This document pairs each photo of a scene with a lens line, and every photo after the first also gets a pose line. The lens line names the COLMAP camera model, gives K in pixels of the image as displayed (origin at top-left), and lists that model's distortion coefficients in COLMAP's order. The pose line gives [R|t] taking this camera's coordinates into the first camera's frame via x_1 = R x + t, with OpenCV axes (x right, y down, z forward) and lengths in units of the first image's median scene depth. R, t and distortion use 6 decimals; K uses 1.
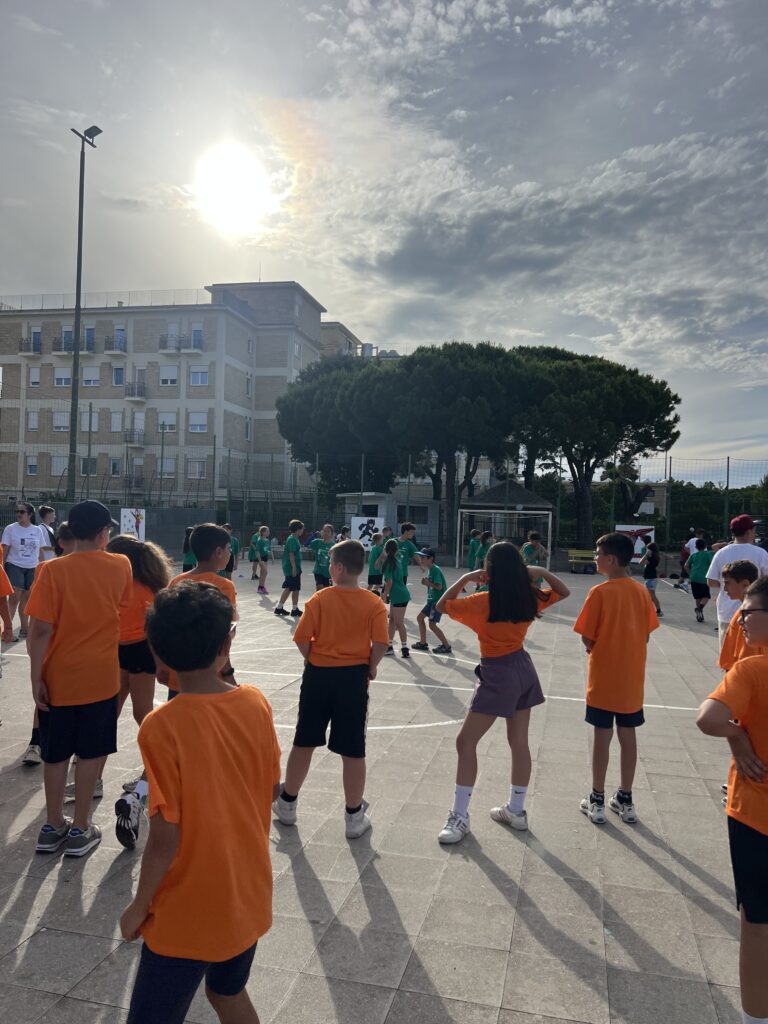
lens RADIAL K [[759.2, 0, 384.0], [0, 759.2, 512.0], [0, 0, 1]] dist [0.007812, 0.001730]
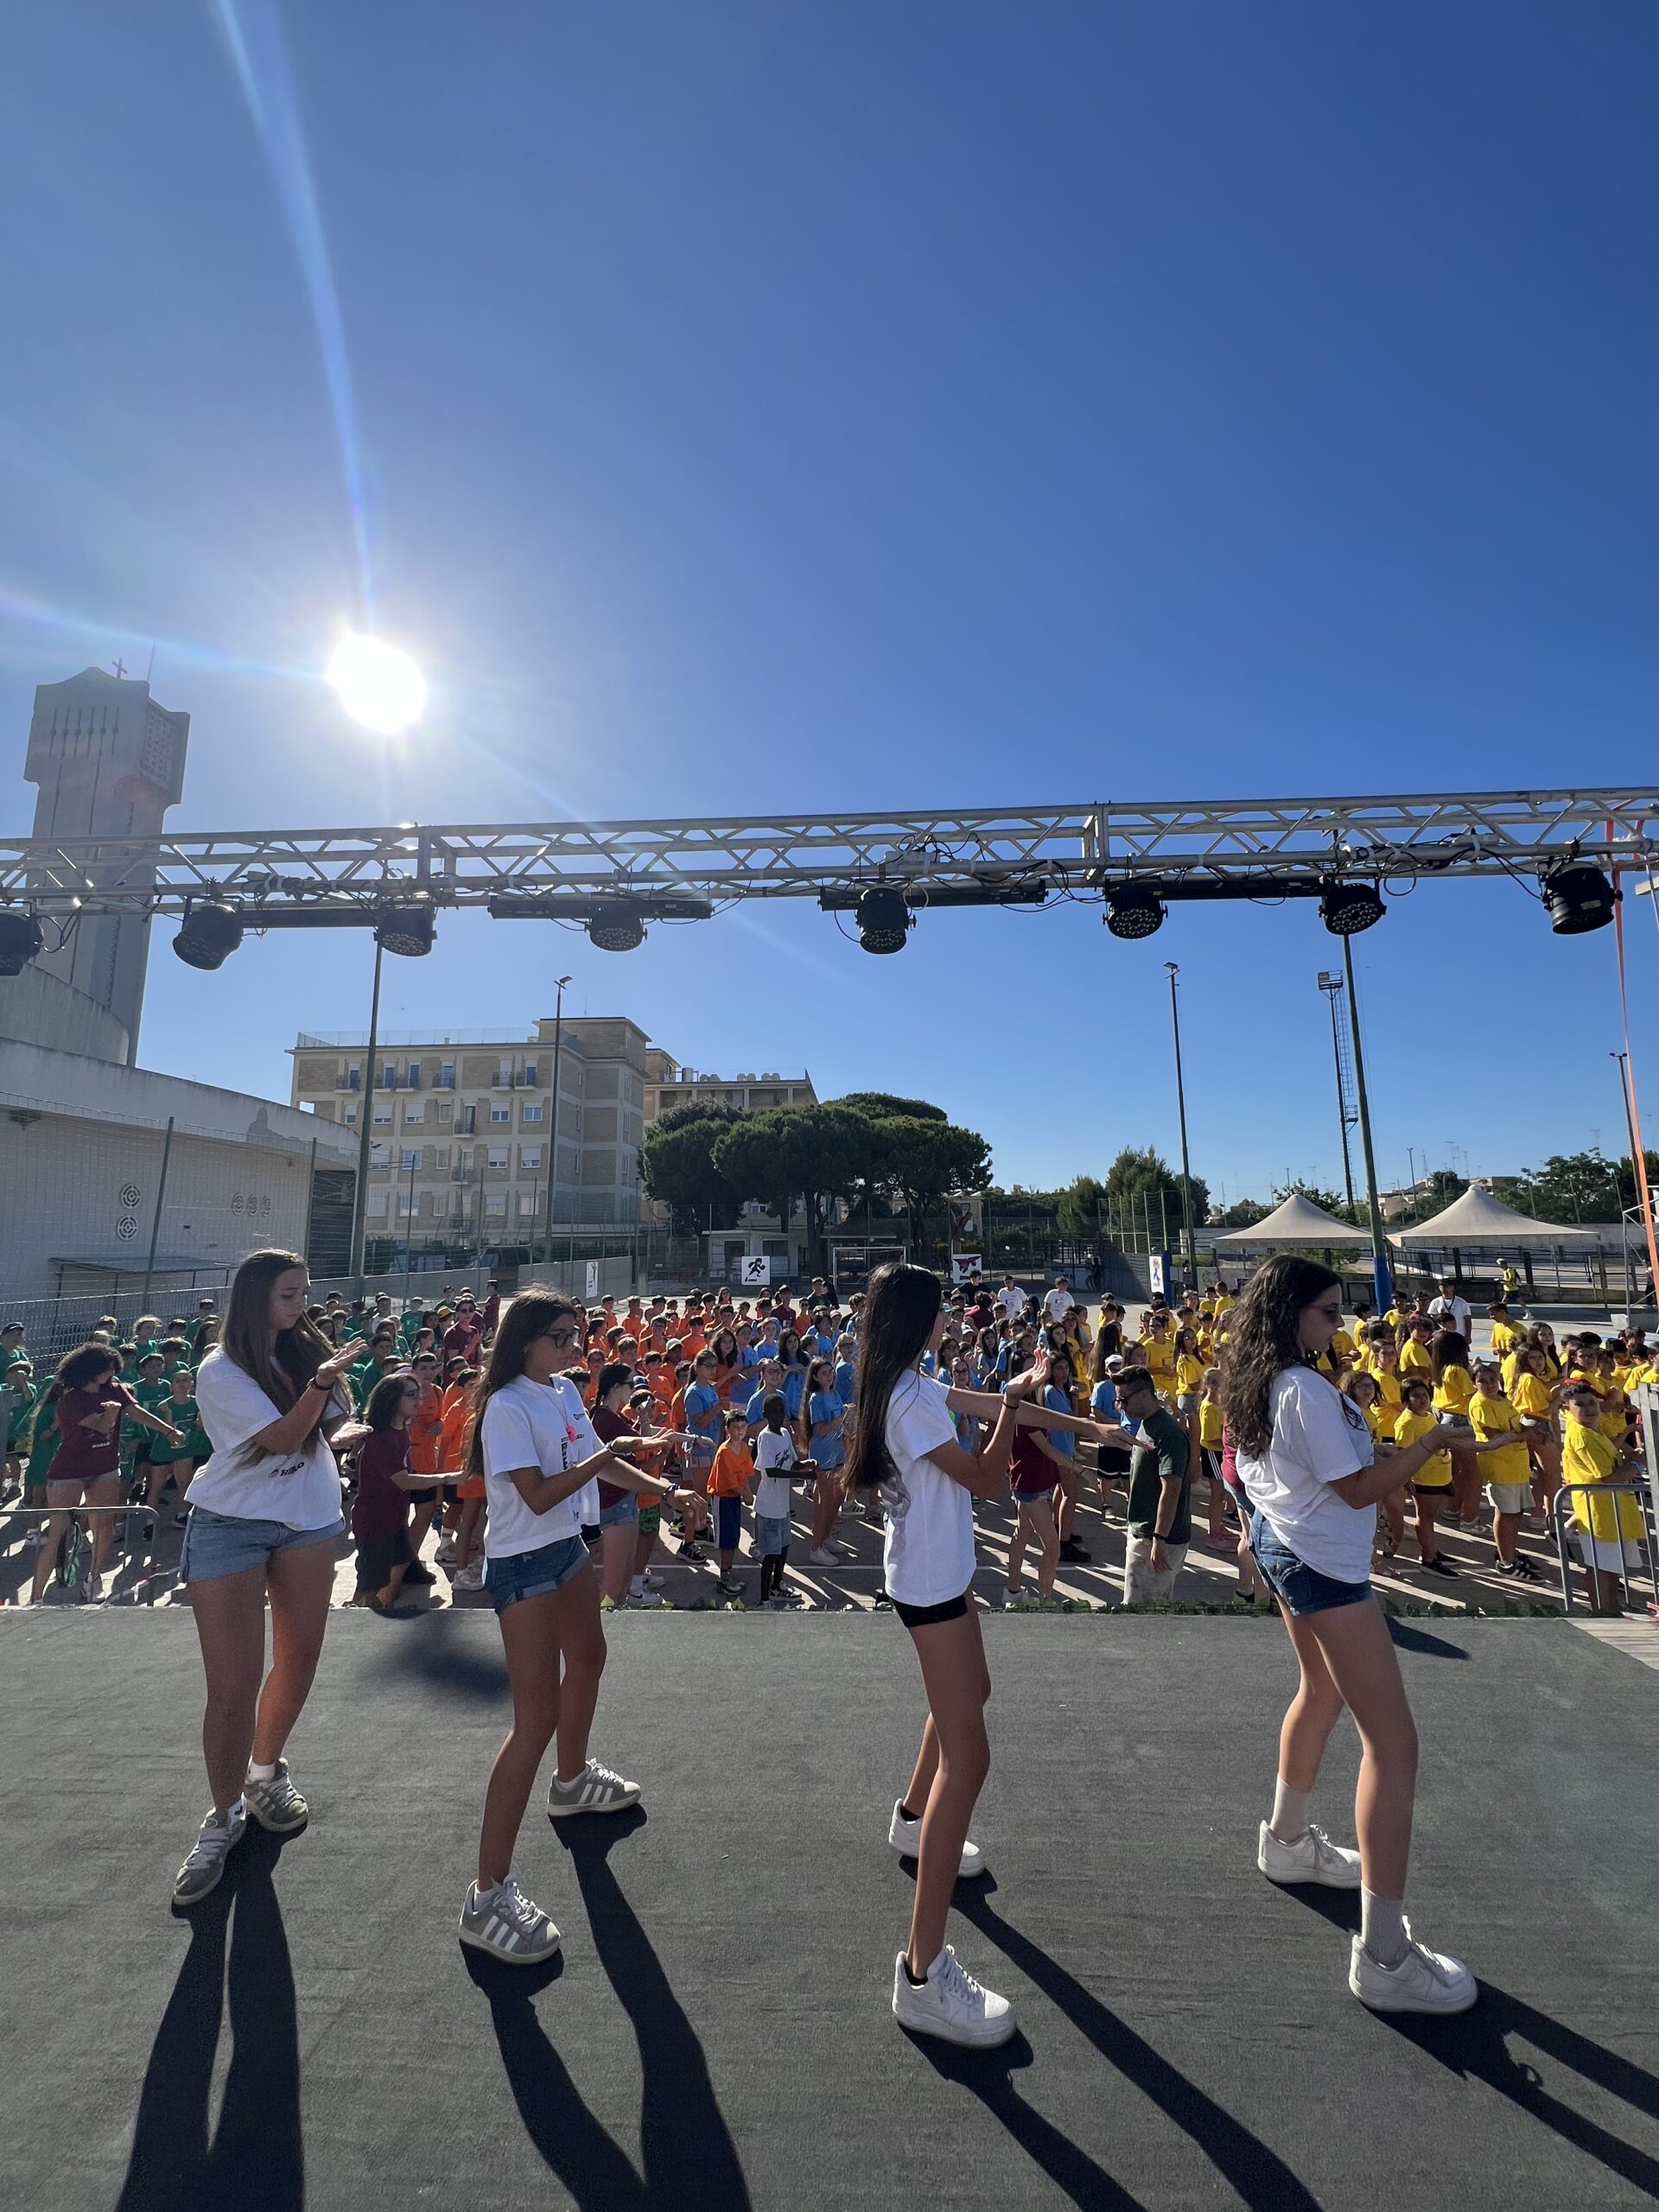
lens RADIAL K [[886.2, 0, 829.5], [0, 886.2, 1106.0], [0, 0, 1]] dist [0.000119, -0.000007]
pose [[0.980267, -0.016796, 0.196964, -0.088810], [0.041744, 0.991503, -0.123203, -0.025763], [-0.193221, 0.128994, 0.972639, -0.211726]]
